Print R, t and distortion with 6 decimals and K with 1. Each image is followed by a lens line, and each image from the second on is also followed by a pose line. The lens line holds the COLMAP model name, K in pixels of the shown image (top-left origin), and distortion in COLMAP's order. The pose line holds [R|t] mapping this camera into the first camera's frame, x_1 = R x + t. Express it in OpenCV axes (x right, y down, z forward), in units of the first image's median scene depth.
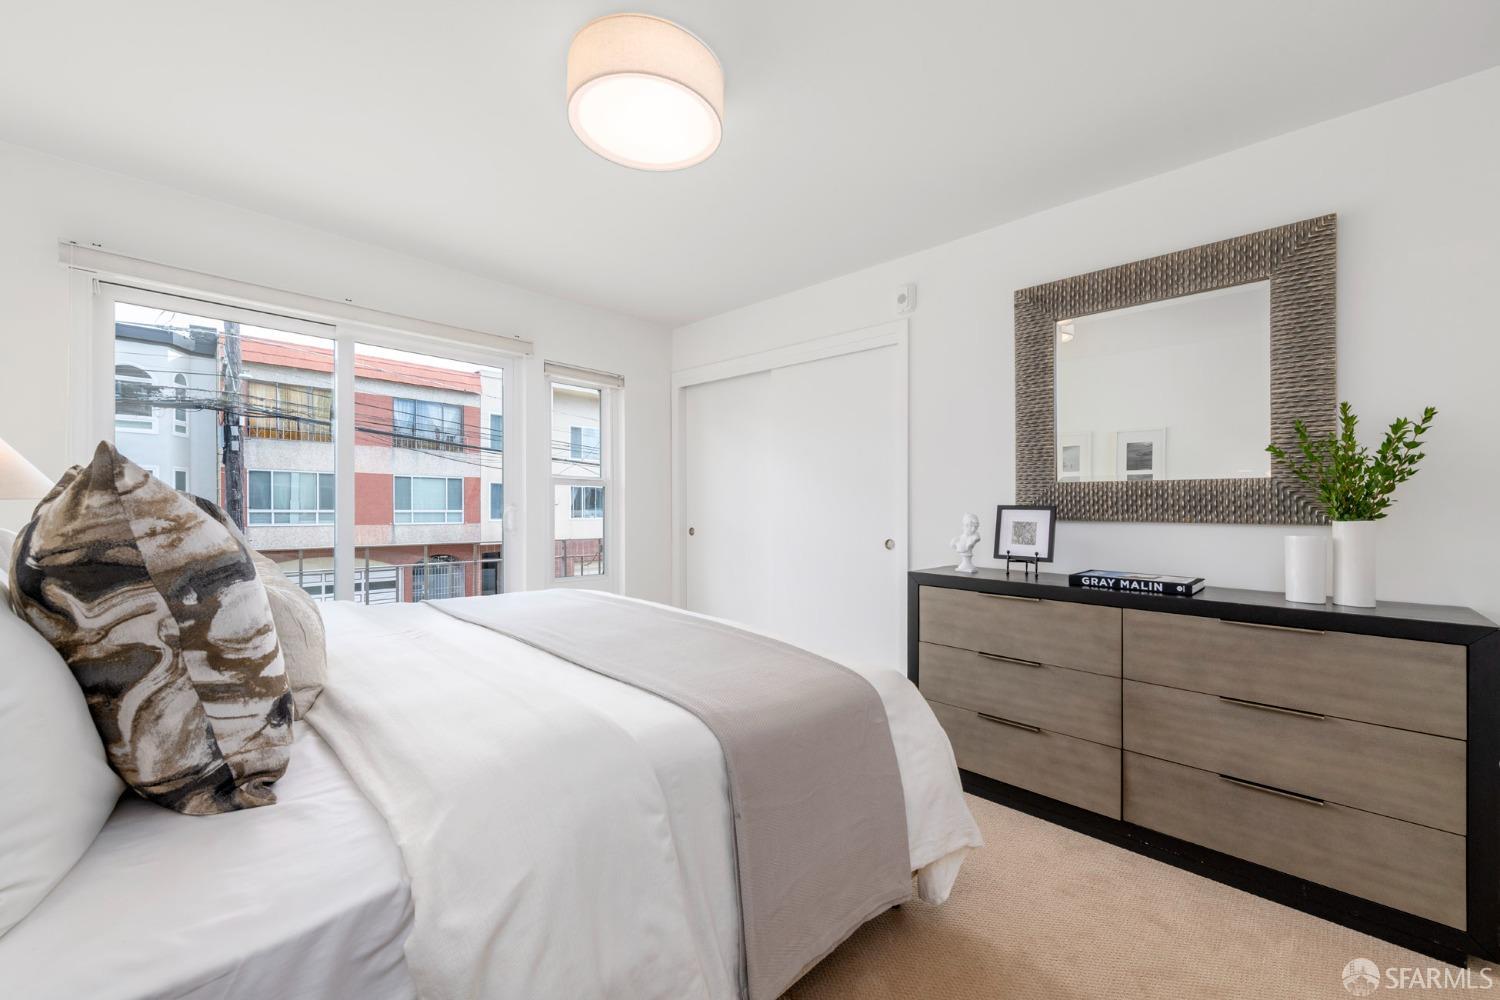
lens RADIAL K [[596.1, 0, 750.0], [0, 596.1, 500.0], [0, 0, 1]] dist [0.001969, -0.000311]
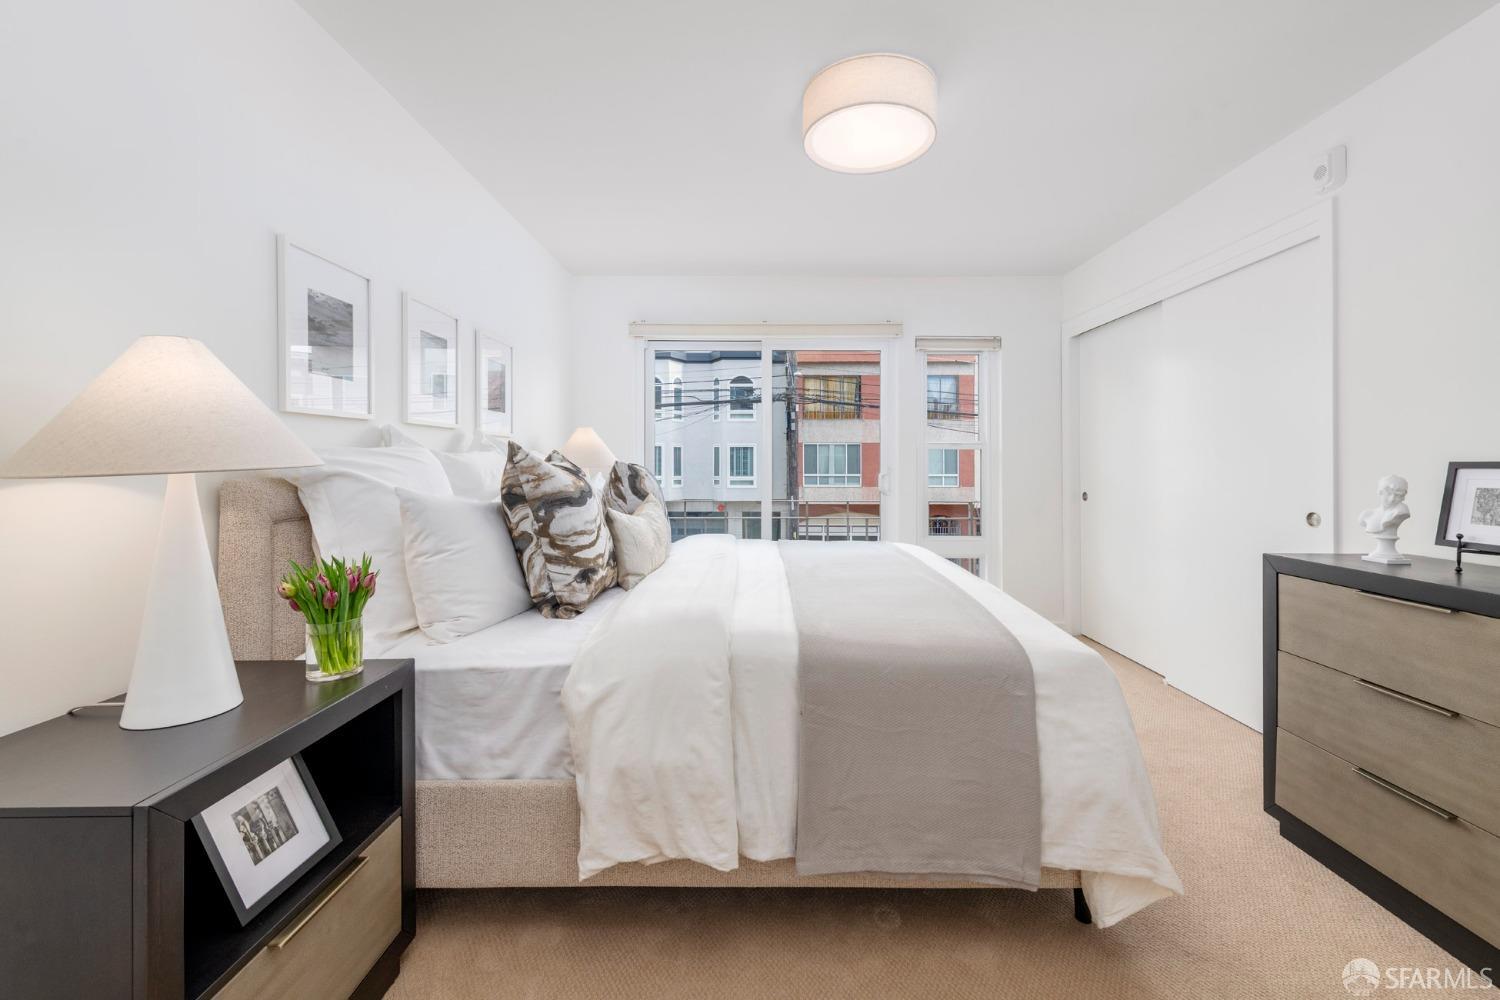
lens RADIAL K [[595.1, 0, 752.0], [0, 595.1, 464.0], [0, 0, 1]] dist [0.000620, -0.000468]
pose [[0.690559, -0.013331, -0.723154, 0.428456], [0.012979, 0.999898, -0.006039, 0.006146], [0.723160, -0.005215, 0.690661, 0.033176]]
